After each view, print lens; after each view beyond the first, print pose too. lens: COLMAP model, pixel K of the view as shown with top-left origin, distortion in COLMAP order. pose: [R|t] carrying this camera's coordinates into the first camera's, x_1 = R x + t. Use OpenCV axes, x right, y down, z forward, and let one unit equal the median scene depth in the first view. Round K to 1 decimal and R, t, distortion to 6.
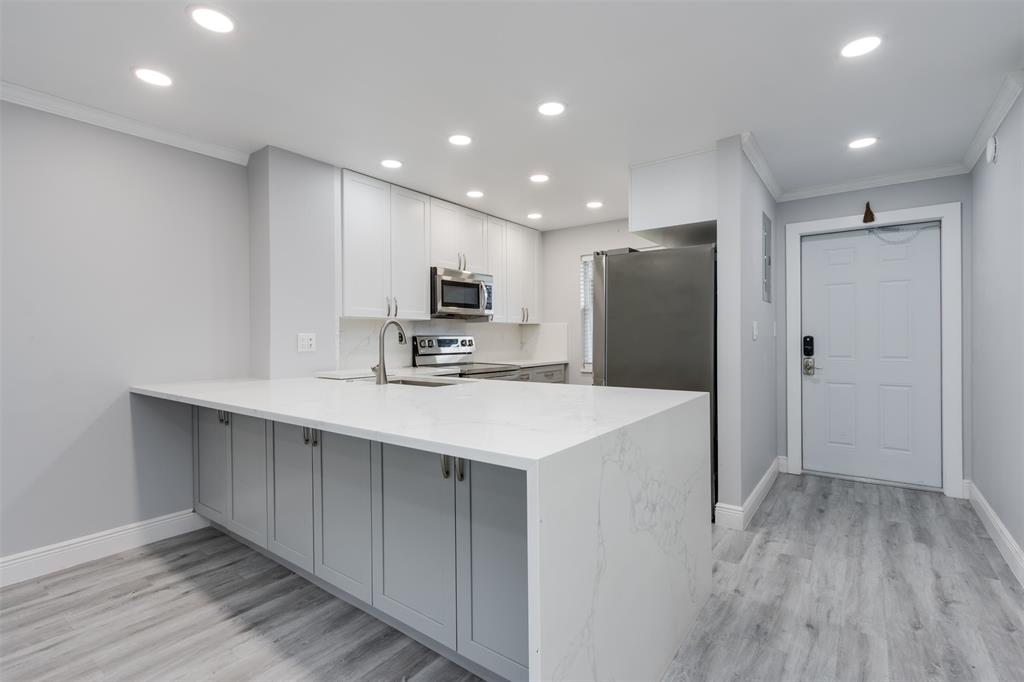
lens RADIAL K [[474.5, 0, 517.4], [0, 474.5, 337.6], [0, 0, 1]] dist [0.005840, -0.000055]
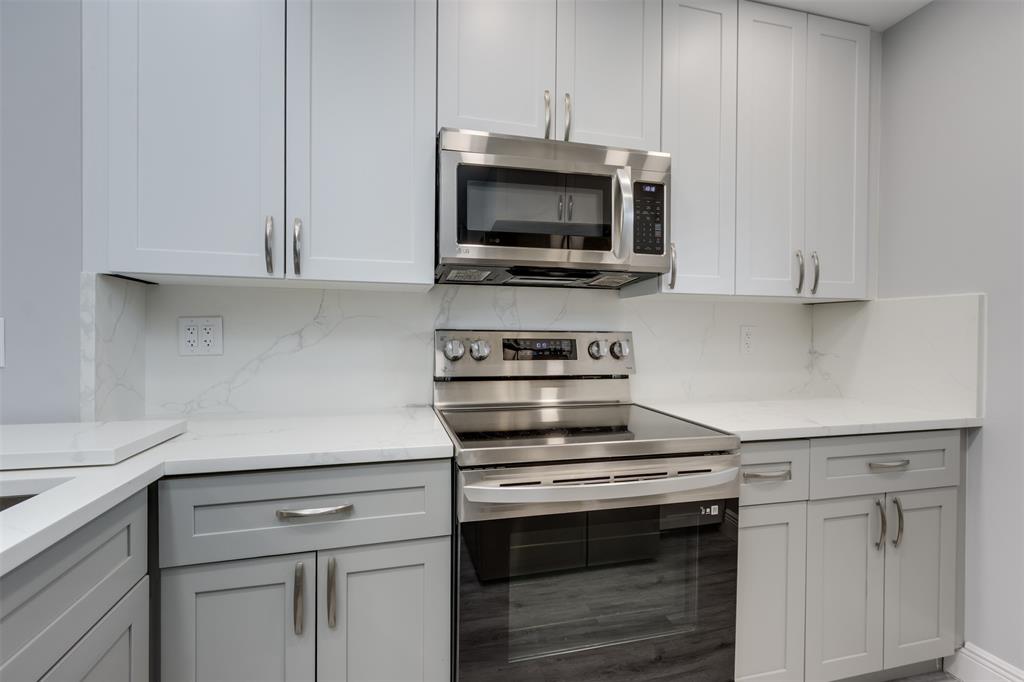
lens RADIAL K [[485.9, 0, 512.6], [0, 485.9, 339.0], [0, 0, 1]] dist [-0.000752, -0.000056]
pose [[0.783819, 0.012766, -0.620858, 0.073696], [-0.012167, 0.999912, 0.005201, 0.000740], [0.620870, 0.003477, 0.783906, 0.647104]]
